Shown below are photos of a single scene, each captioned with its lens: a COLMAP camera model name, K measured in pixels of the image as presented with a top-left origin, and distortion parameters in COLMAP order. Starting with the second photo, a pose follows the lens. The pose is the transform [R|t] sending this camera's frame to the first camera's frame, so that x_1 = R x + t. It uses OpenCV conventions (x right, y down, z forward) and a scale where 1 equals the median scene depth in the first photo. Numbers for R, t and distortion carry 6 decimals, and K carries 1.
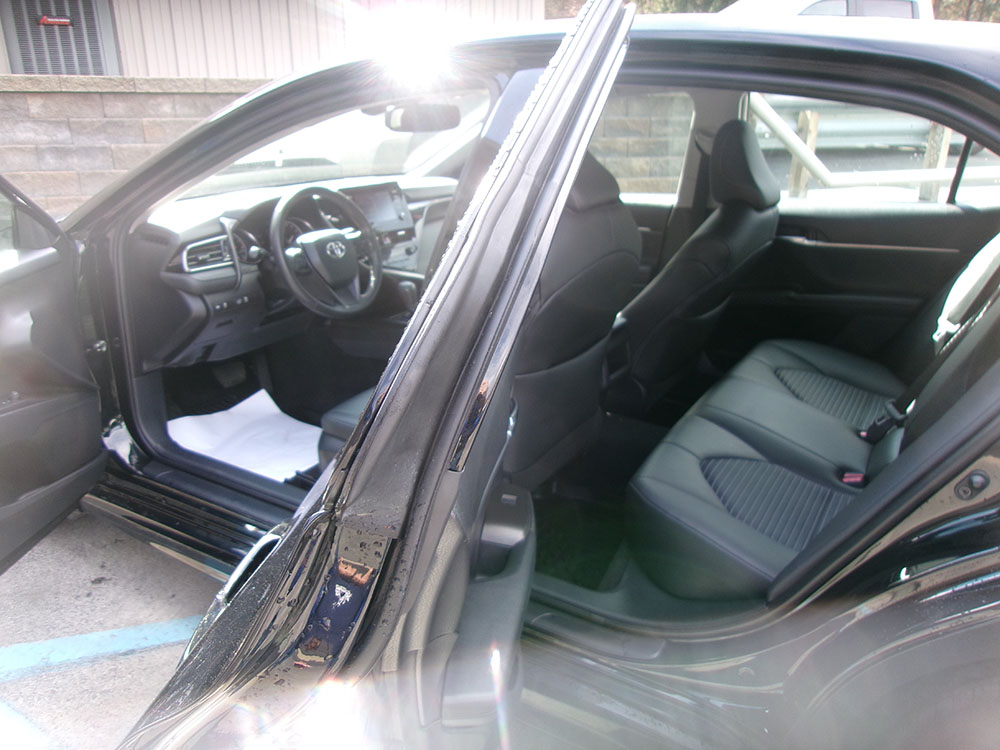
lens RADIAL K [[777.1, 0, 495.6], [0, 777.1, 370.4], [0, 0, 1]] dist [0.001679, 0.010894]
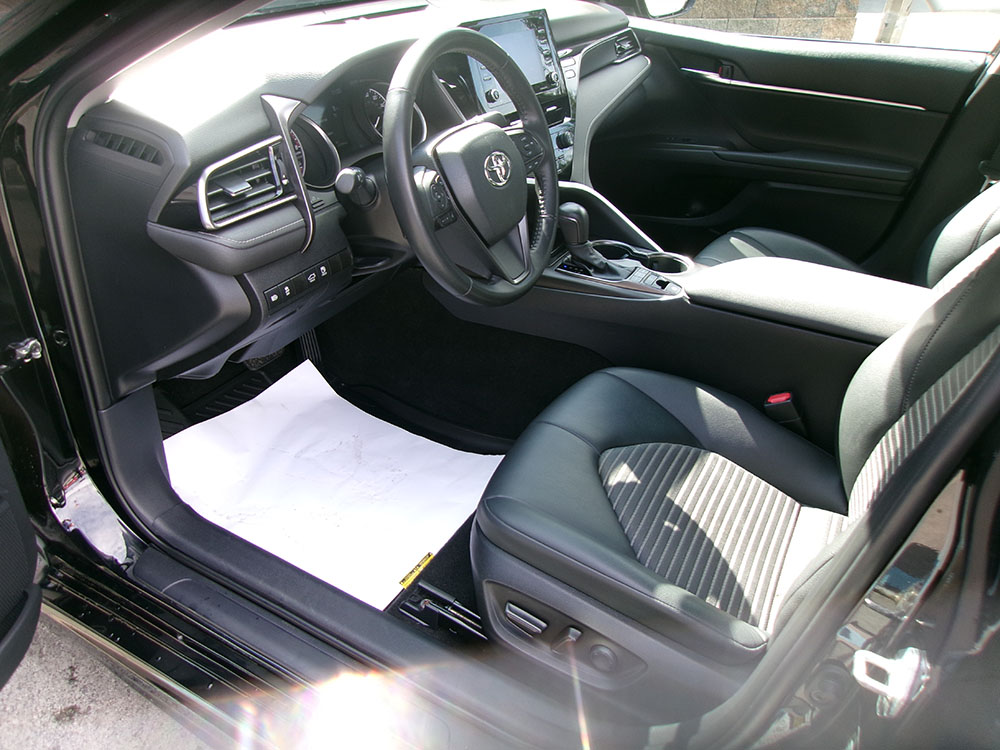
lens RADIAL K [[777.1, 0, 501.7], [0, 777.1, 372.5], [0, 0, 1]] dist [0.001679, 0.010894]
pose [[0.997840, 0.014964, 0.063965, -0.238106], [-0.029073, 0.973756, 0.225729, -0.143185], [-0.058909, -0.227101, 0.972088, 0.495894]]
